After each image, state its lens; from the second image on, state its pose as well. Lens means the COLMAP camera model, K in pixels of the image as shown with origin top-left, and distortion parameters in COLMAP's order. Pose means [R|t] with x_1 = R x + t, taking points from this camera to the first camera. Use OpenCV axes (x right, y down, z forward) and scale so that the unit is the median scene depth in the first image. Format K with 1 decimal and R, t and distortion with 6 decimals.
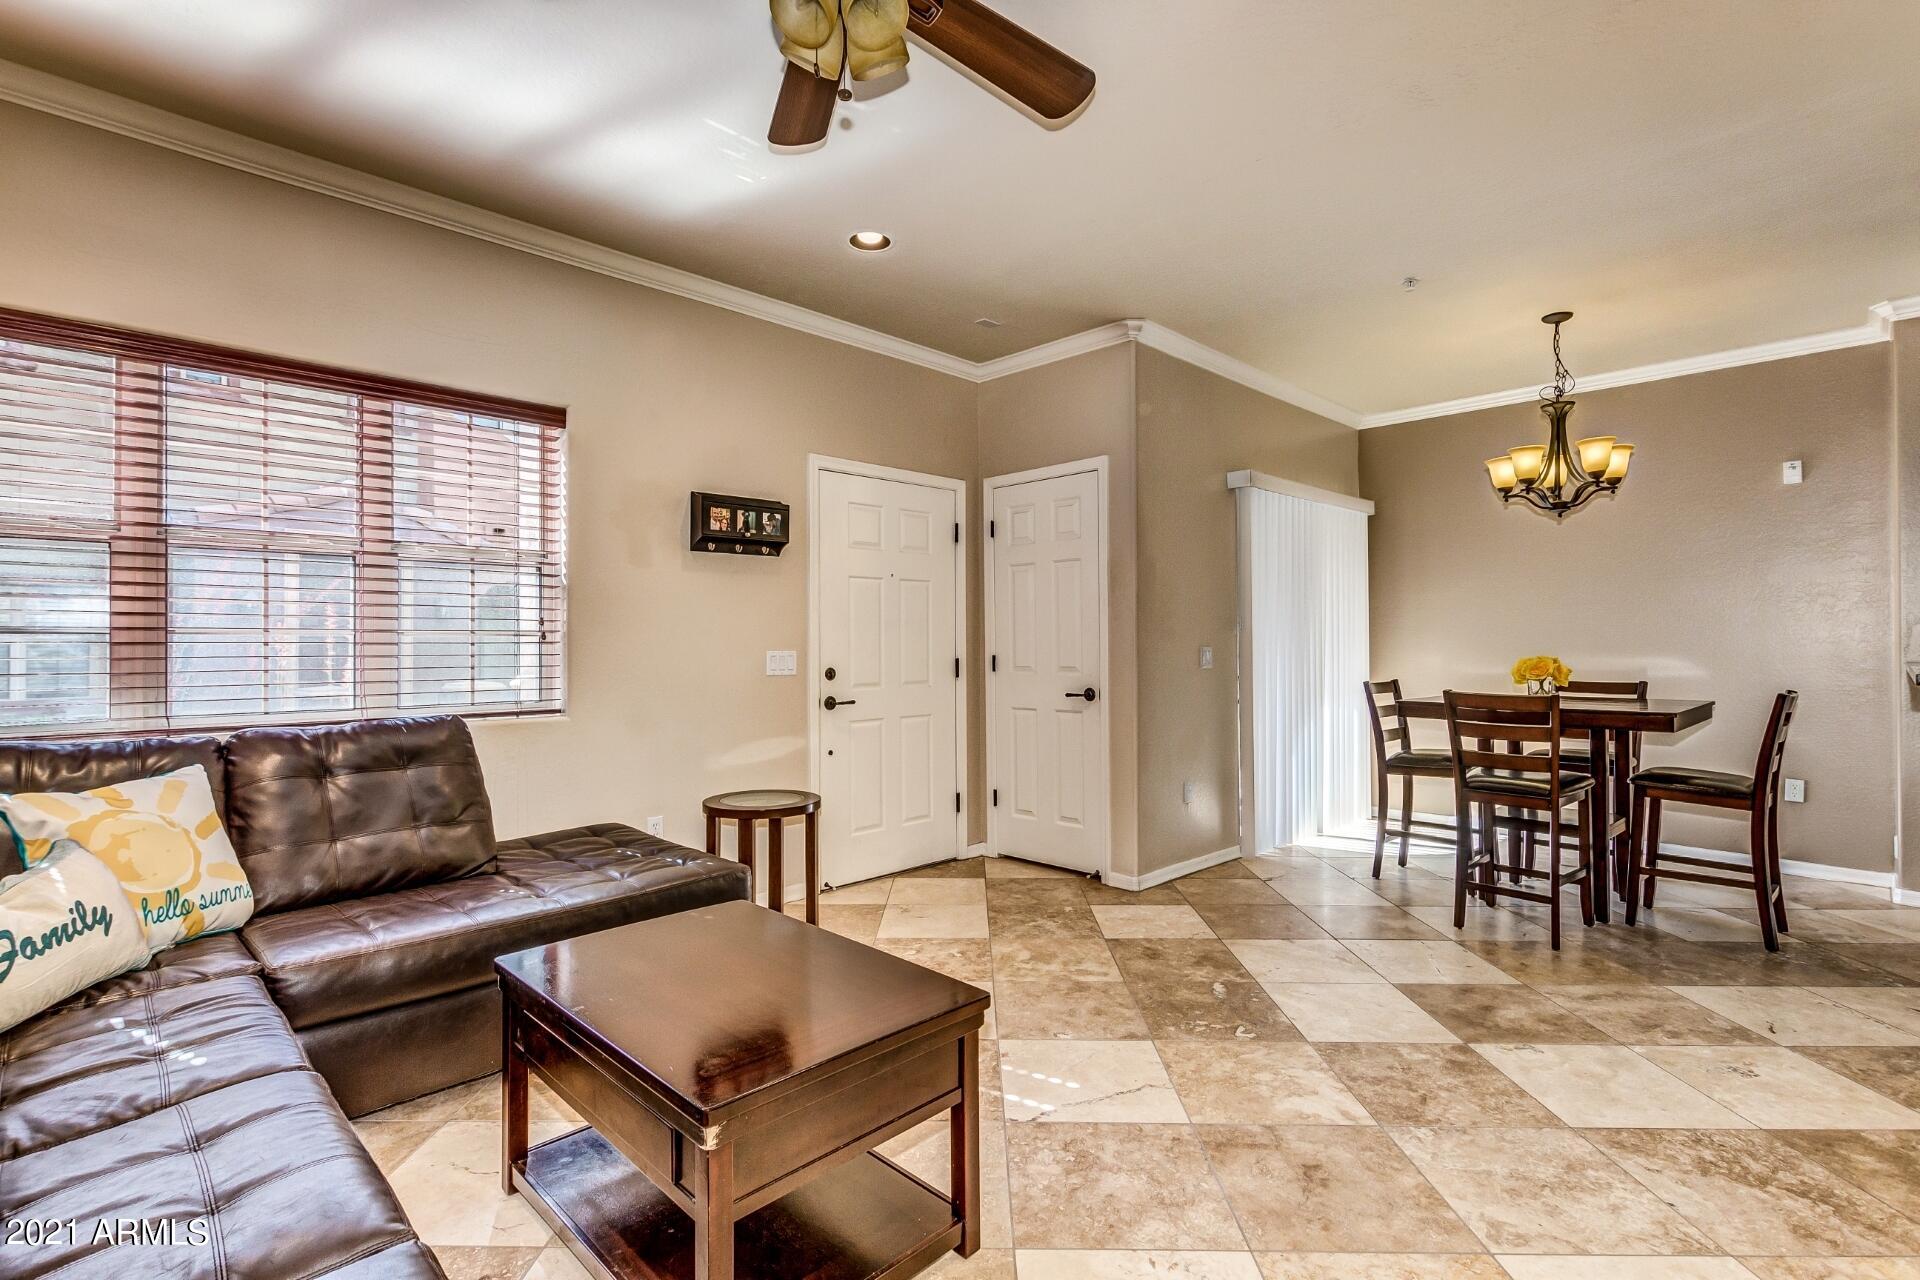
lens RADIAL K [[903.2, 0, 959.1], [0, 903.2, 638.6], [0, 0, 1]] dist [0.010934, -0.000447]
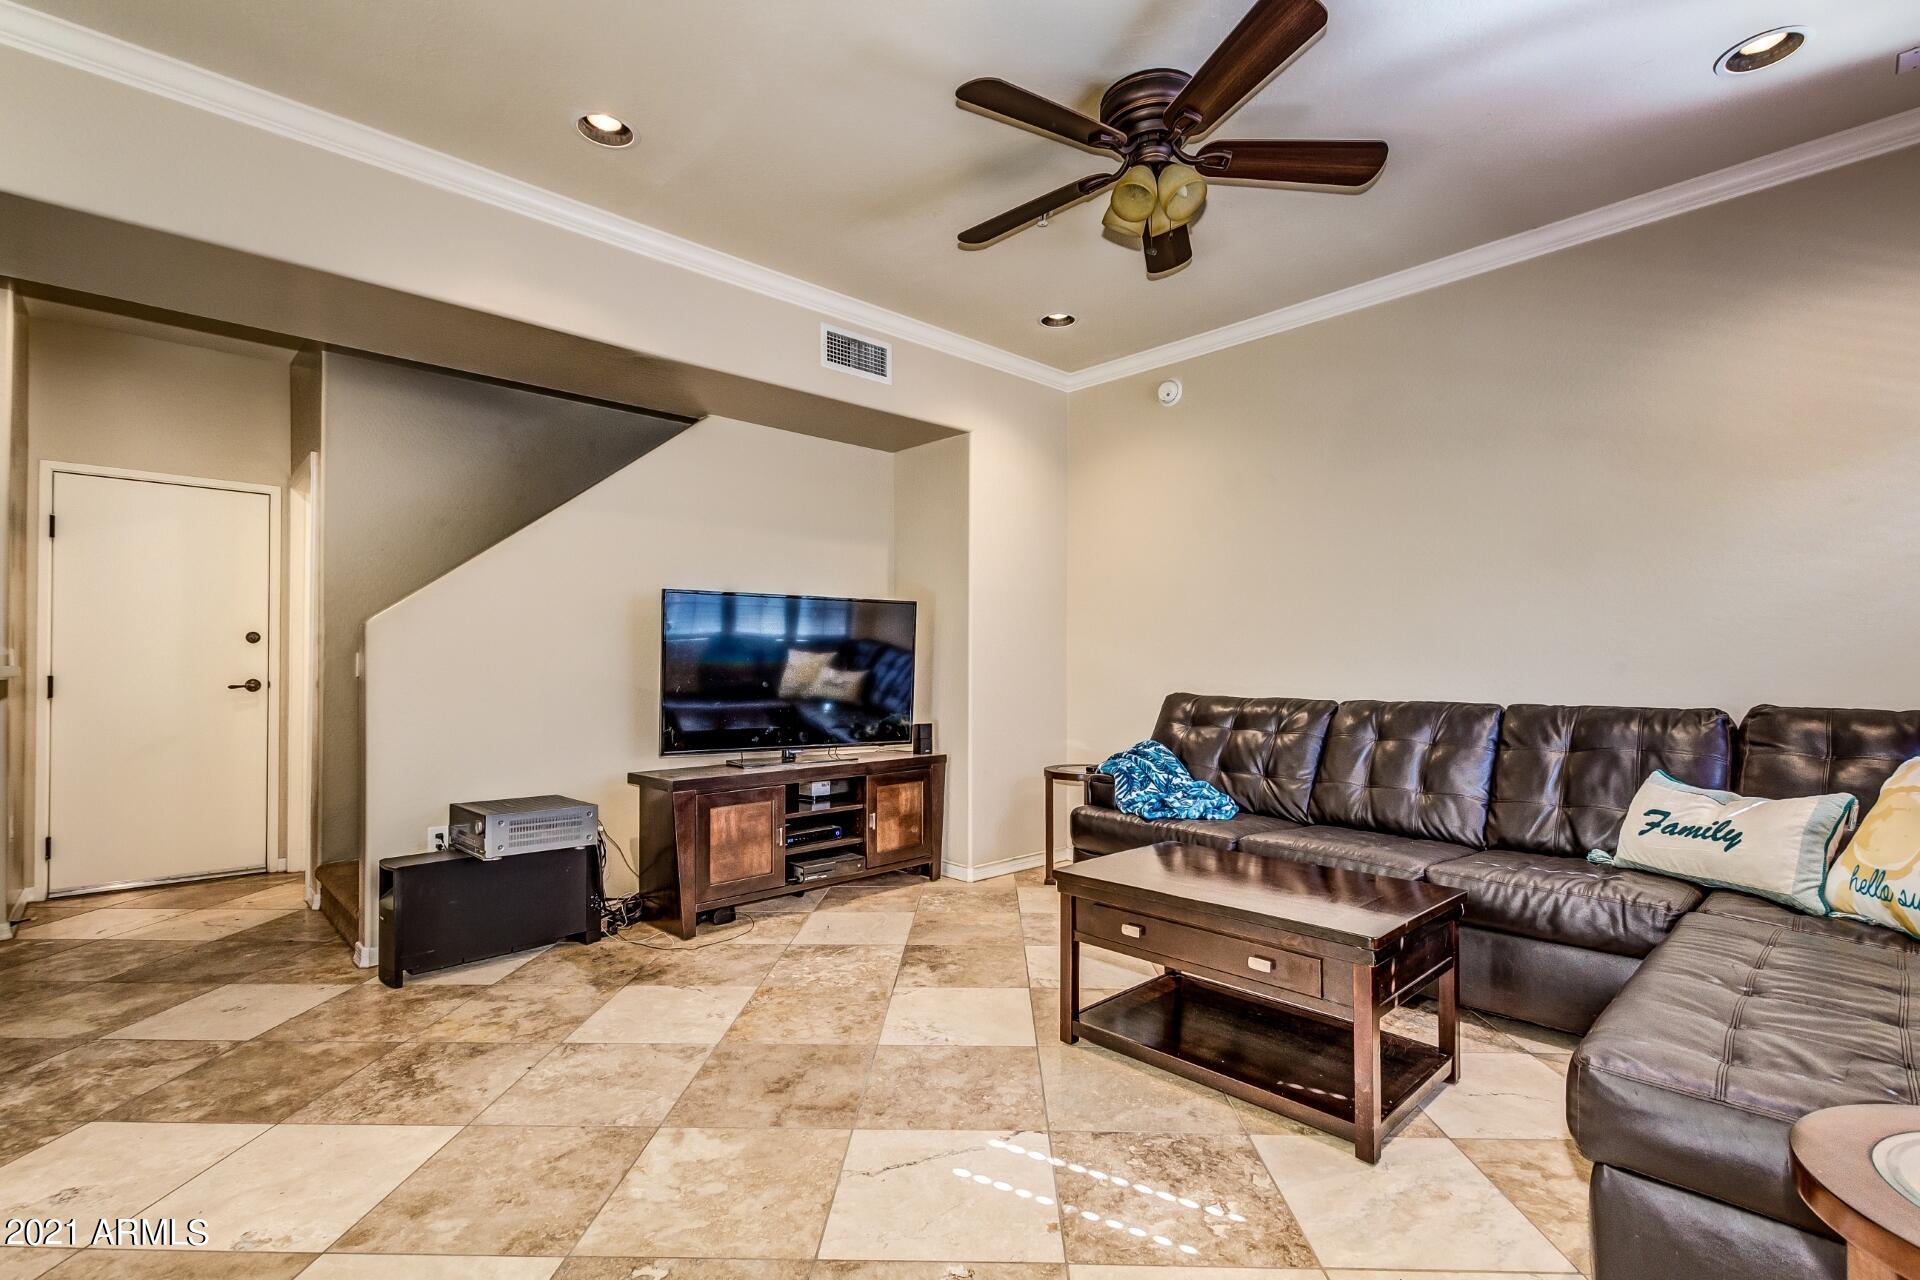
lens RADIAL K [[903.2, 0, 956.4], [0, 903.2, 651.2], [0, 0, 1]] dist [0.010934, -0.000447]
pose [[-0.999690, 0.004226, 0.024535, 0.118690], [0.003607, 0.999676, -0.025196, 0.053844], [-0.024634, -0.025099, -0.999381, 1.933474]]
